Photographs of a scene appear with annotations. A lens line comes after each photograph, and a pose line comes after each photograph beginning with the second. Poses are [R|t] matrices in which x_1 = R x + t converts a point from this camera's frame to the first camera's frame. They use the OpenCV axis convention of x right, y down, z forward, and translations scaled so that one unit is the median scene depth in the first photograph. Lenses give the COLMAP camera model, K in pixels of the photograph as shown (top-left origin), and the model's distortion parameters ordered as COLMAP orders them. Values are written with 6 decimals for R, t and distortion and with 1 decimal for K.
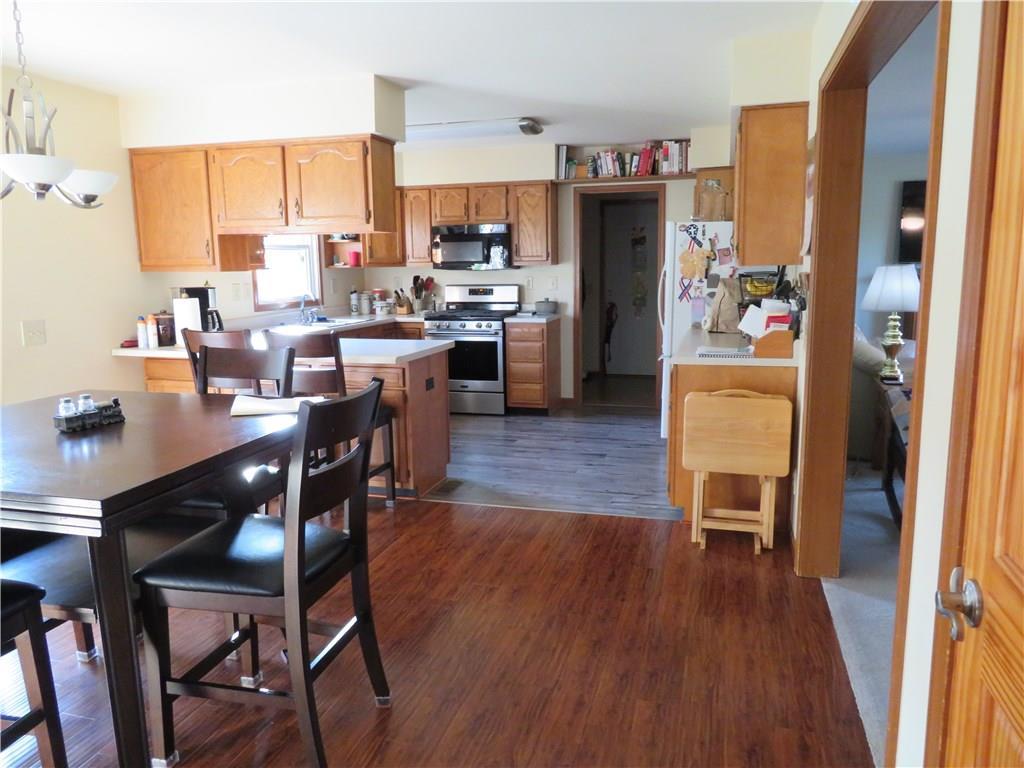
lens RADIAL K [[735.0, 0, 515.0], [0, 735.0, 385.2], [0, 0, 1]] dist [-0.020053, 0.024394]
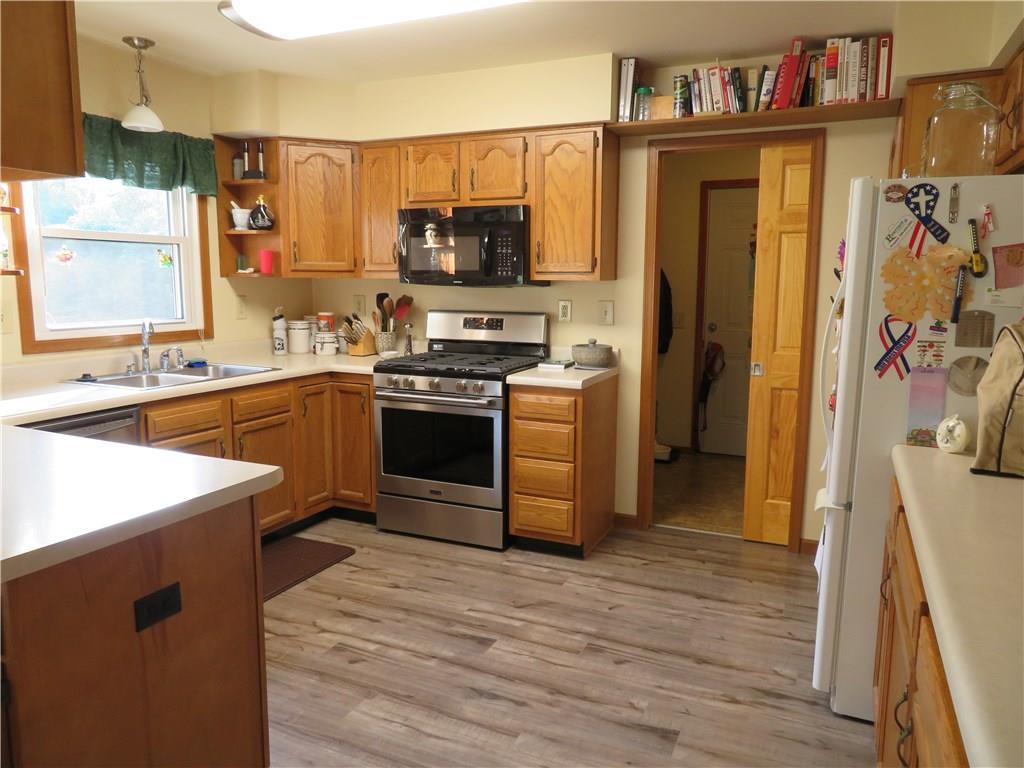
lens RADIAL K [[735.0, 0, 517.4], [0, 735.0, 379.5], [0, 0, 1]] dist [-0.020053, 0.024394]
pose [[0.990045, 0.041947, -0.134357, 0.066276], [-0.045906, 0.998594, -0.026507, -0.074541], [0.133056, 0.032411, 0.990578, 0.463825]]
